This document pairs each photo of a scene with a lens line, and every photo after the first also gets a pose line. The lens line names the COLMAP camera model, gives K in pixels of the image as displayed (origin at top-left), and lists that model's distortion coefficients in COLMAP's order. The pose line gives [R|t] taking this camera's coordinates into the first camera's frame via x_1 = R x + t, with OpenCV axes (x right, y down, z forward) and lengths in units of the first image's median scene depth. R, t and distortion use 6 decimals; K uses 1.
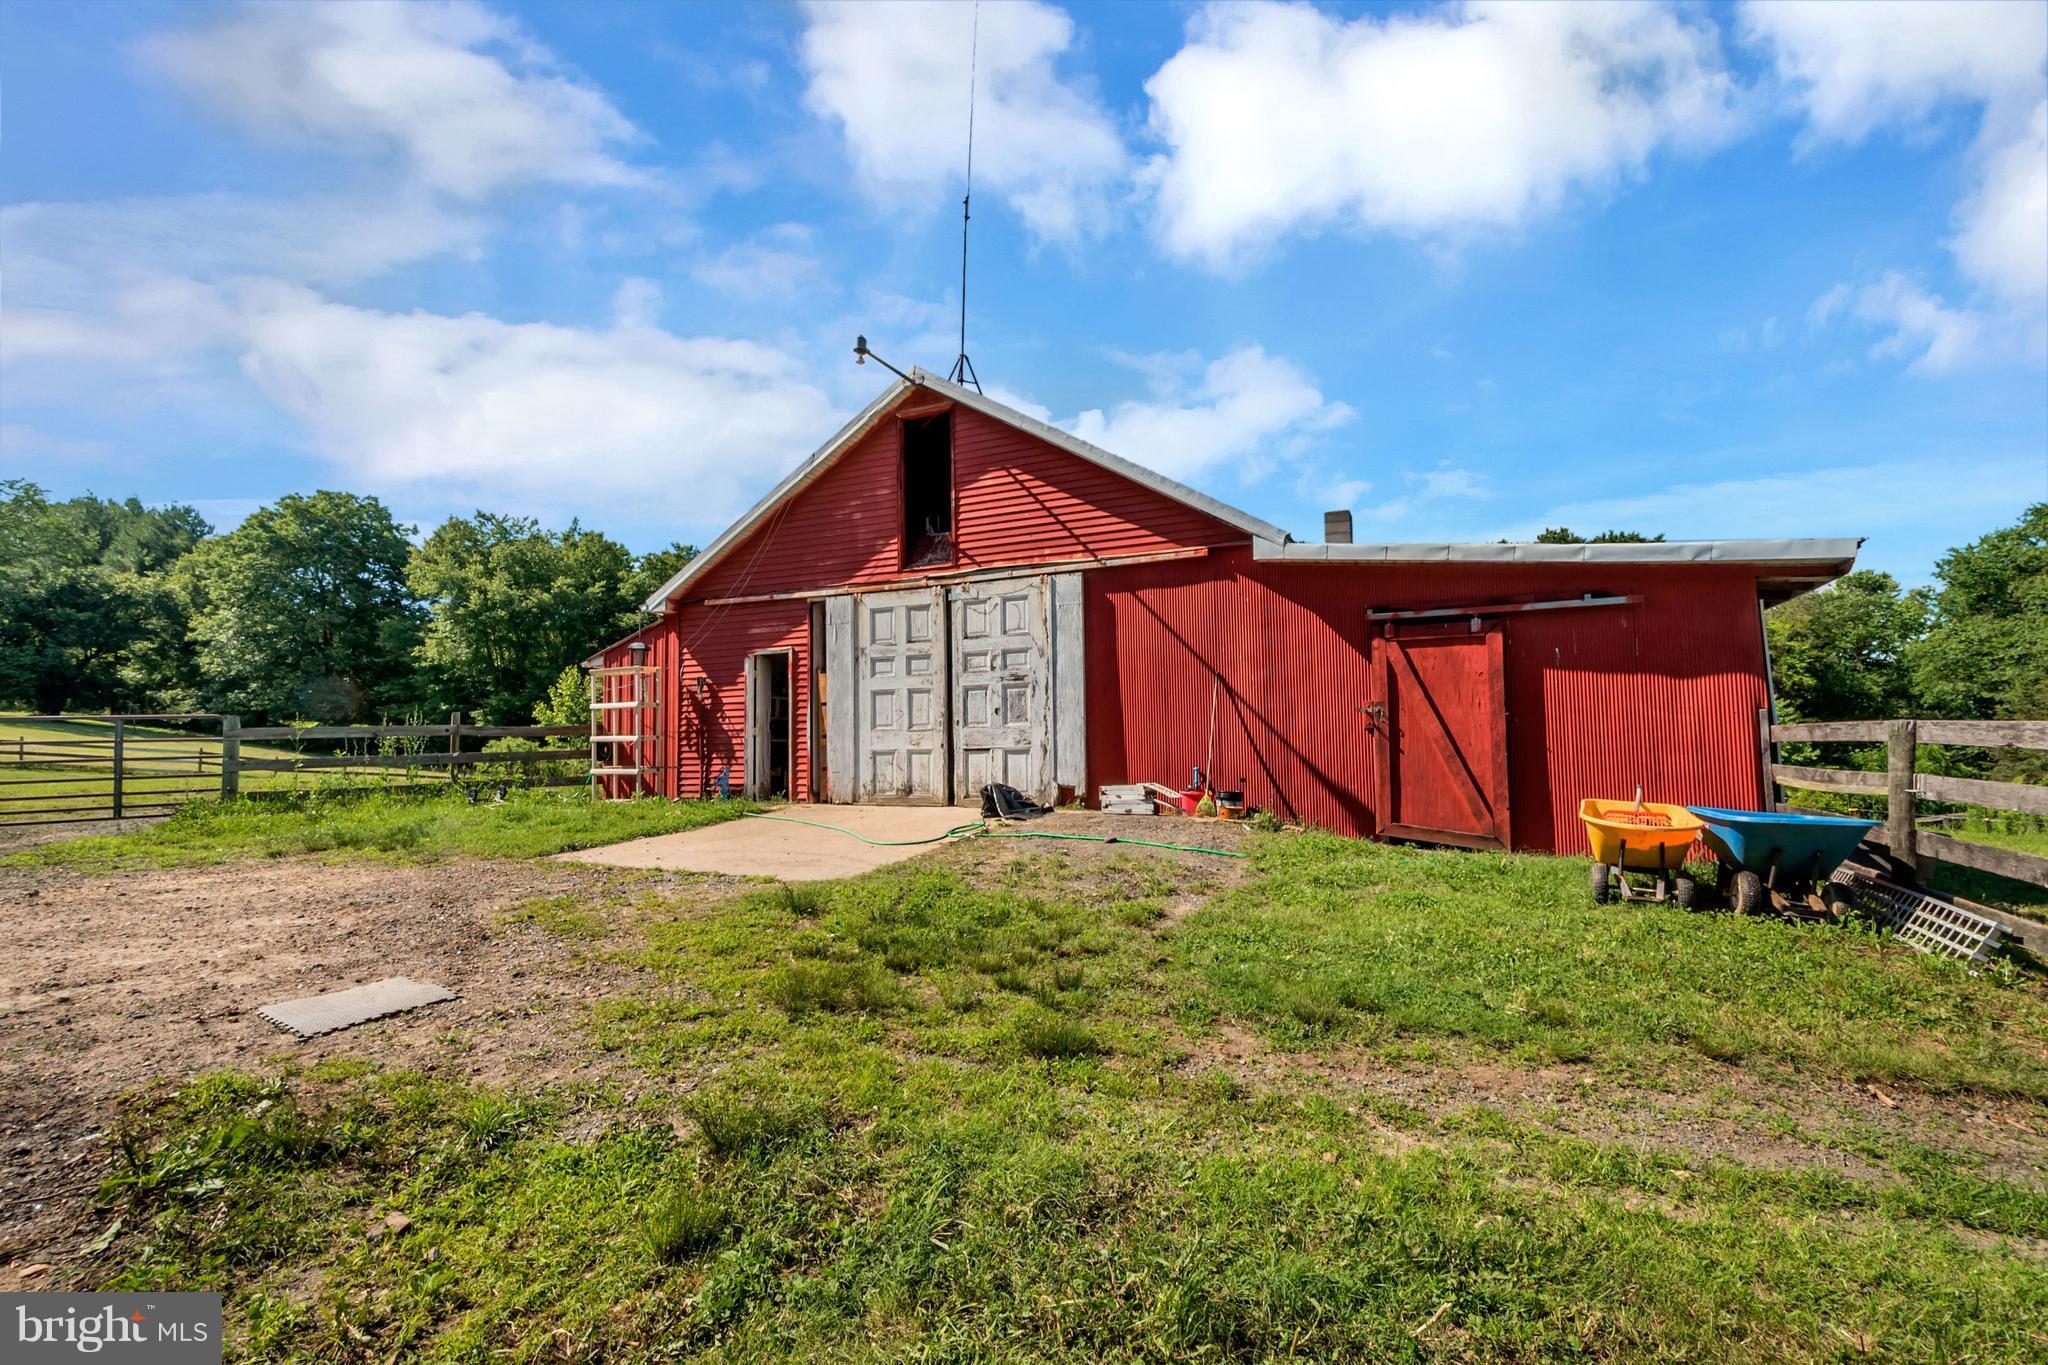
lens RADIAL K [[905.0, 0, 1027.7], [0, 905.0, 692.7], [0, 0, 1]] dist [0.012082, -0.000646]
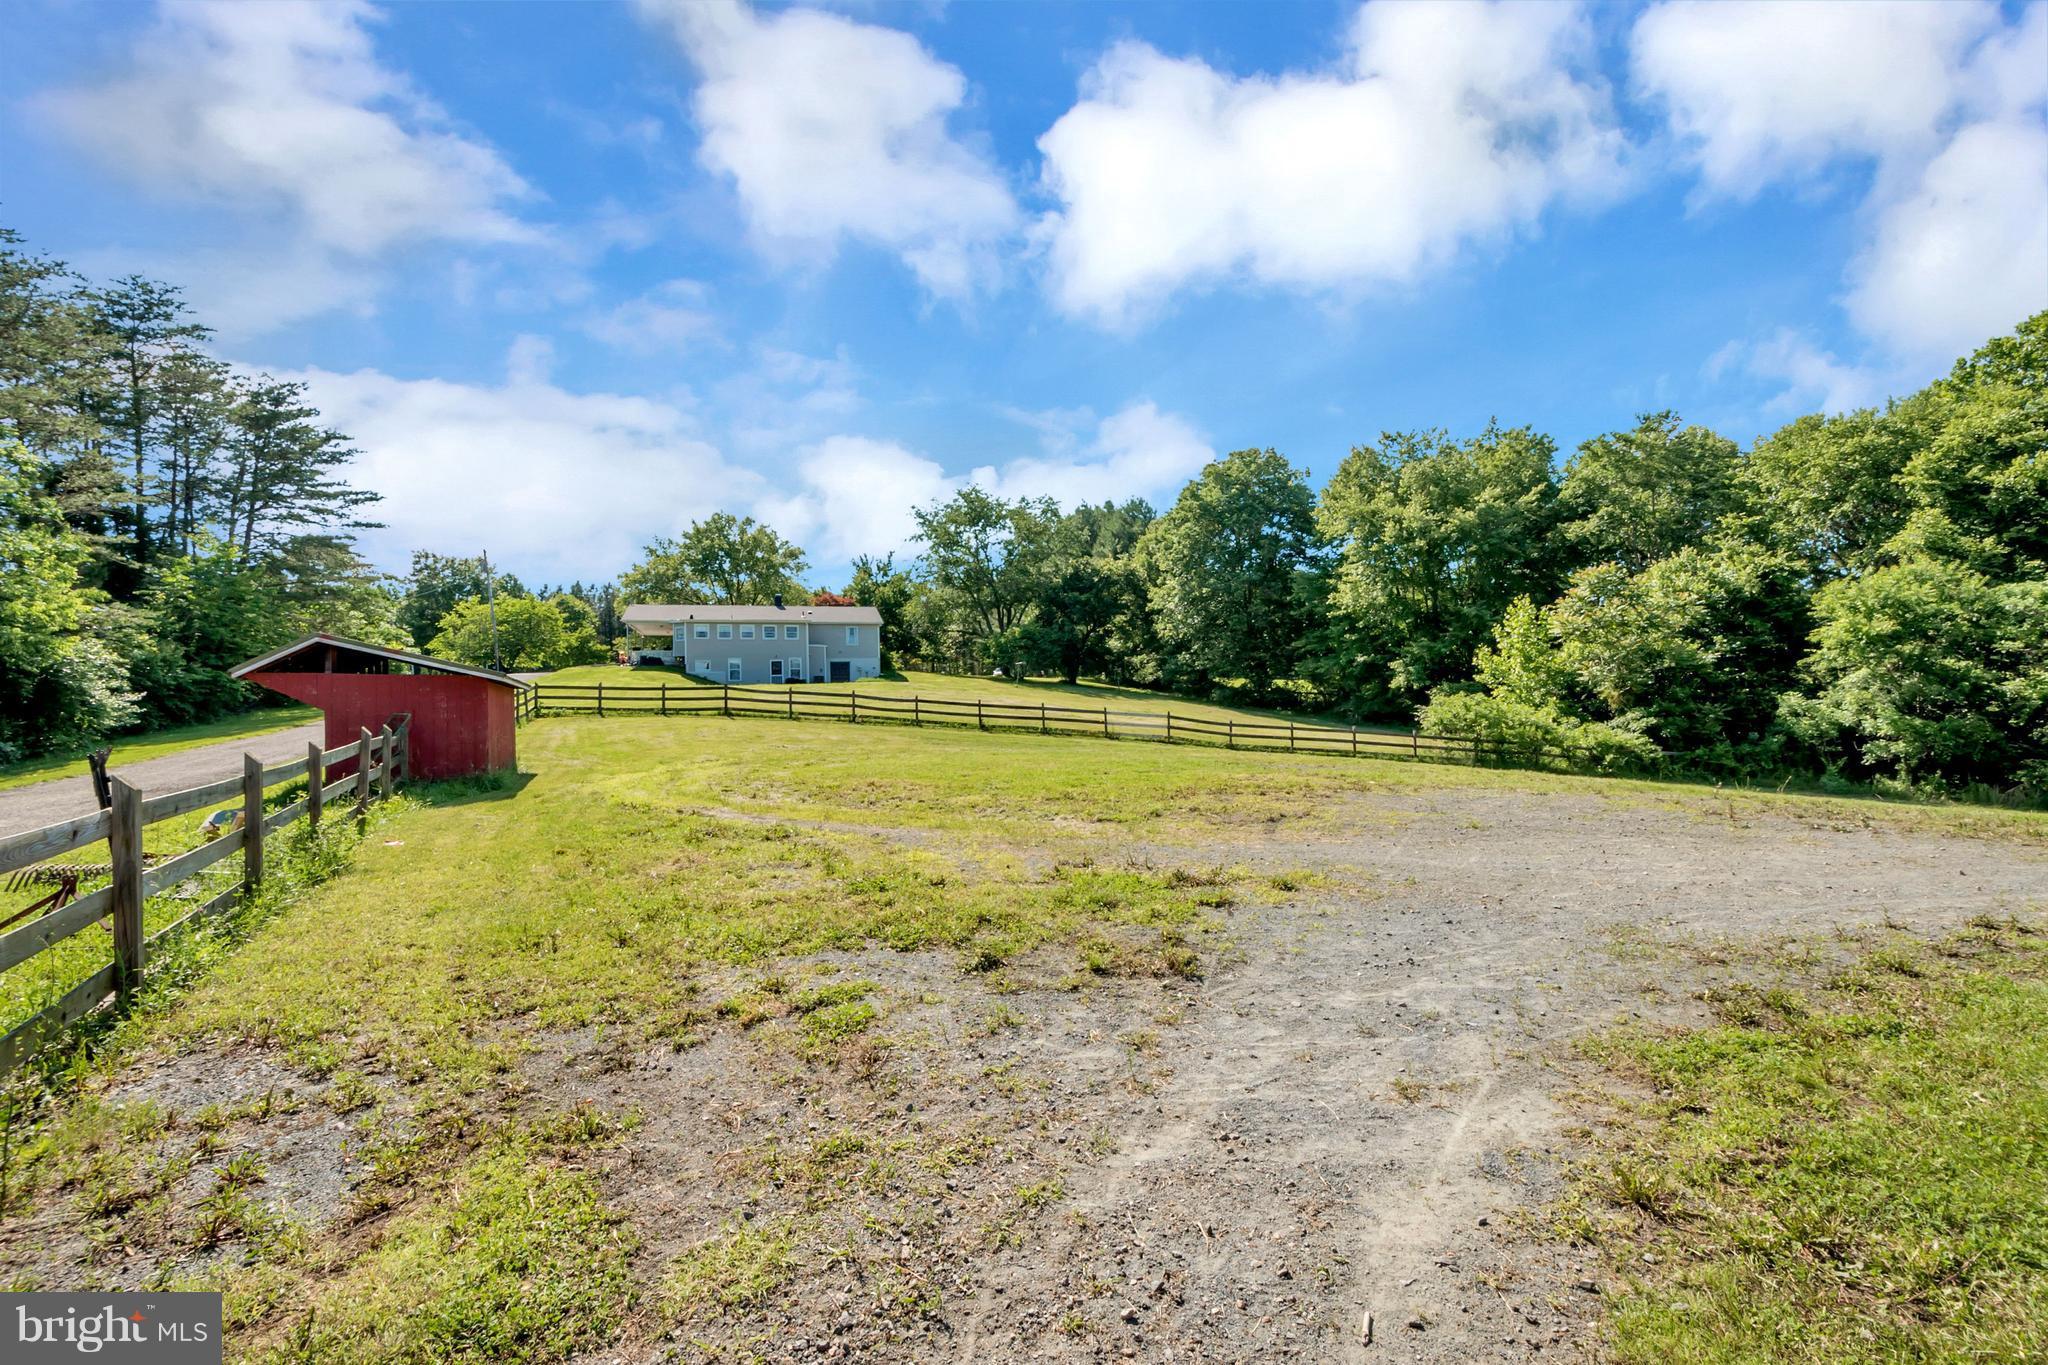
lens RADIAL K [[905.0, 0, 1027.7], [0, 905.0, 692.7], [0, 0, 1]] dist [0.012082, -0.000646]
pose [[0.640217, -0.019079, -0.767957, -0.158444], [0.064147, 0.997528, 0.028694, 0.002687], [0.765511, -0.067633, 0.639858, 0.165167]]
